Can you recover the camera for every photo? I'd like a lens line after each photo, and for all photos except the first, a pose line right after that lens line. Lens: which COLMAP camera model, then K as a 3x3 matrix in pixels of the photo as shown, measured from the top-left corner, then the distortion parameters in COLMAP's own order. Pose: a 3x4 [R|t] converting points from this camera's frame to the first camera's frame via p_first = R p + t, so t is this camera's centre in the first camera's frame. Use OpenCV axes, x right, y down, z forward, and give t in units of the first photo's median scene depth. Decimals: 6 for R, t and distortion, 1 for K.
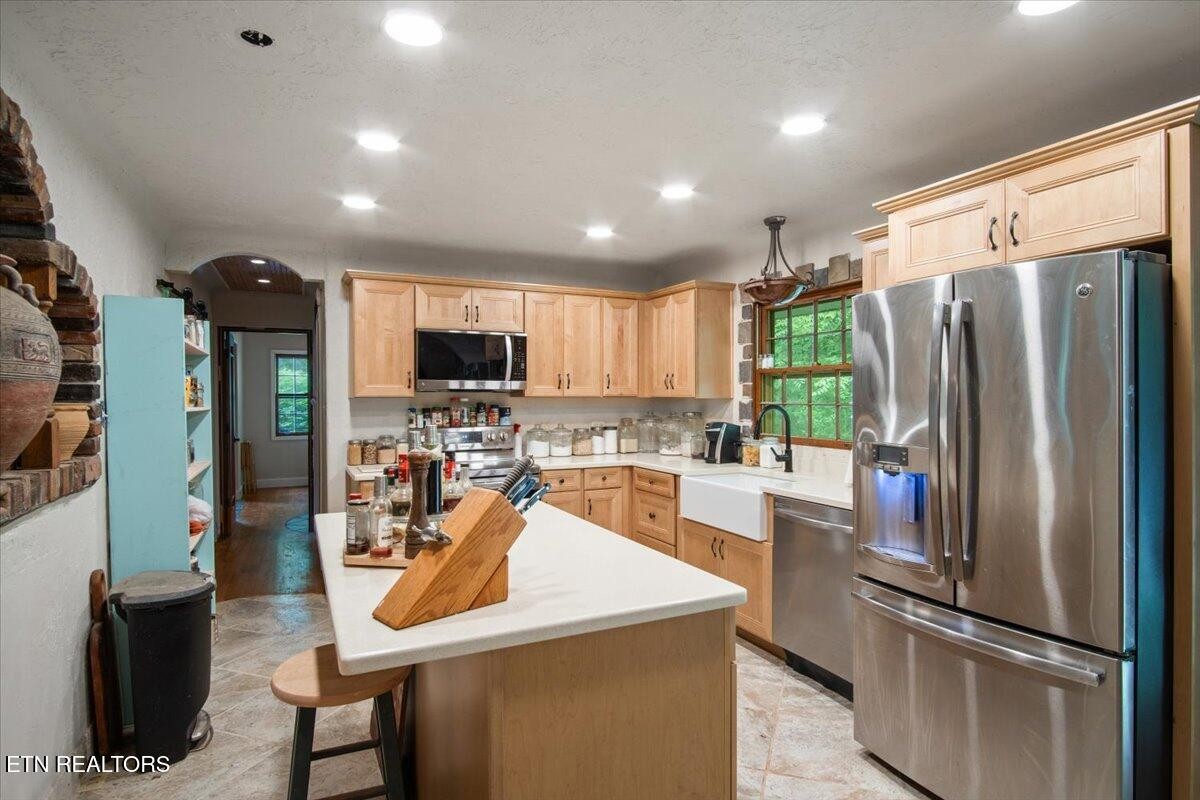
lens RADIAL K [[650.7, 0, 608.2], [0, 650.7, 402.6], [0, 0, 1]] dist [-0.003141, -0.002974]
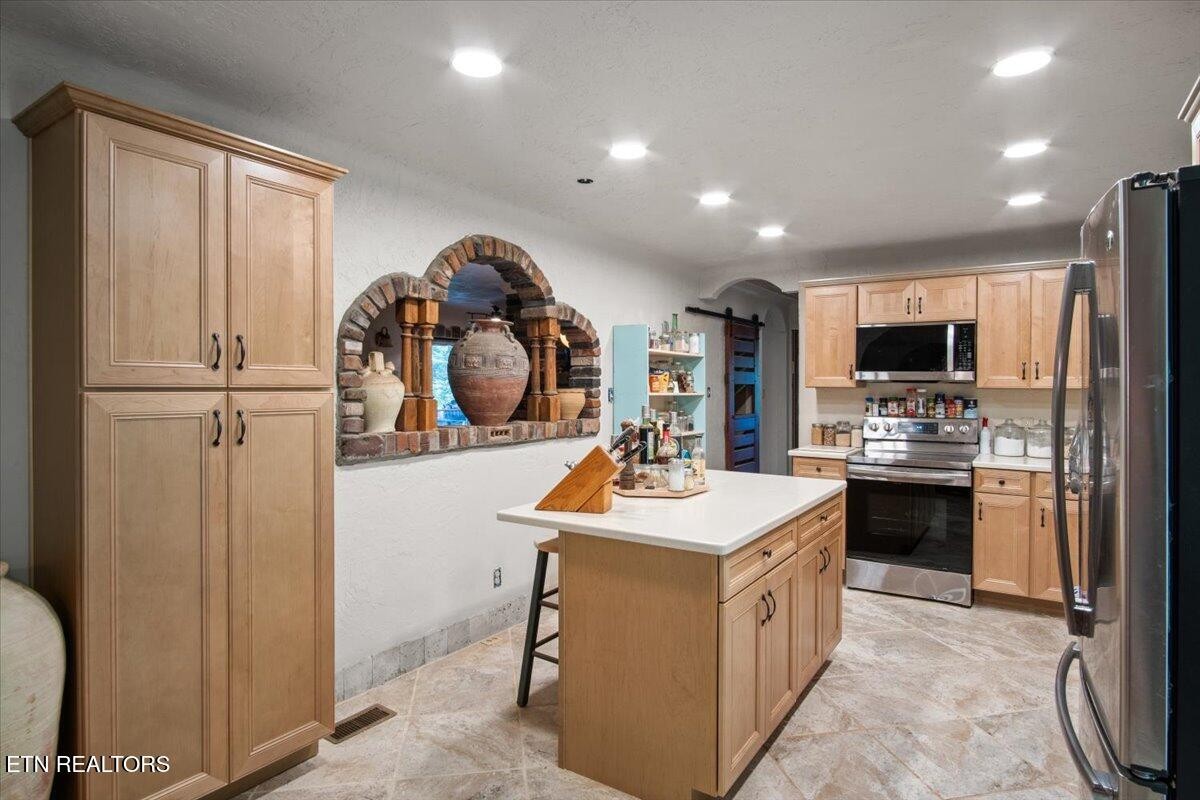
lens RADIAL K [[650.7, 0, 601.7], [0, 650.7, 388.7], [0, 0, 1]] dist [-0.003141, -0.002974]
pose [[0.512230, 0.007813, -0.858813, 0.410313], [-0.013898, 0.999903, 0.000807, -0.001296], [0.858736, 0.011522, 0.512289, 0.059875]]
